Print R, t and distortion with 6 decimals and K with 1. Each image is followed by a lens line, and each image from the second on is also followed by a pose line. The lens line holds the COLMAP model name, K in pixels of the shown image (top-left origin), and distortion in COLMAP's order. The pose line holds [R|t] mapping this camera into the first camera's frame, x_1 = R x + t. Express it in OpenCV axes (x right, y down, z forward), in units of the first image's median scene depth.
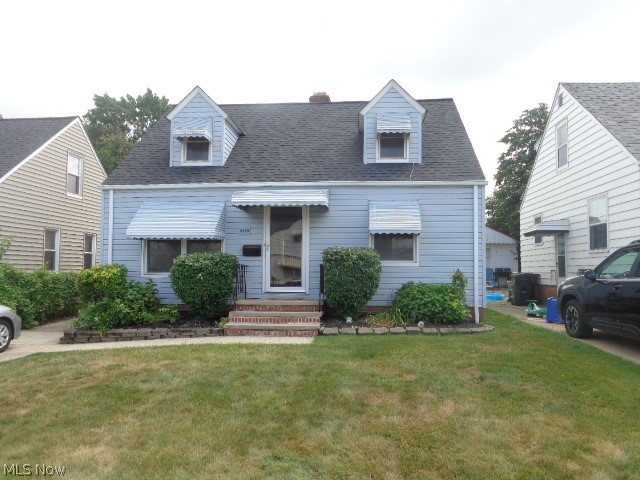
lens RADIAL K [[482.3, 0, 323.2], [0, 482.3, 242.1], [0, 0, 1]] dist [0.016297, -0.004239]
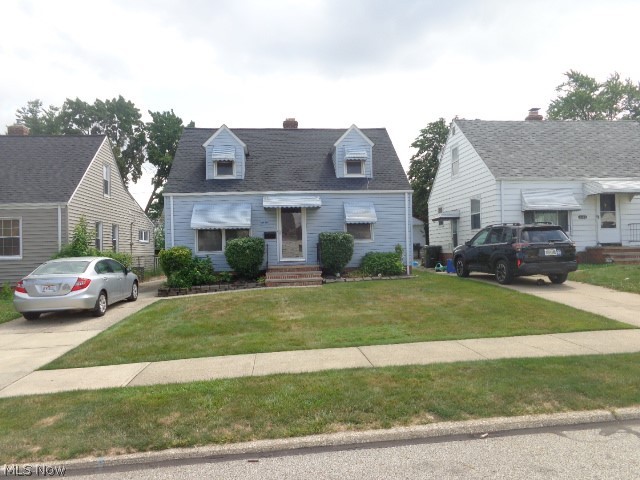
lens RADIAL K [[482.3, 0, 319.2], [0, 482.3, 240.0], [0, 0, 1]] dist [0.016297, -0.004239]
pose [[0.983858, -0.025416, 0.177138, -0.260282], [0.018909, 0.999086, 0.038323, -0.022796], [-0.177950, -0.034355, 0.983440, -0.549644]]
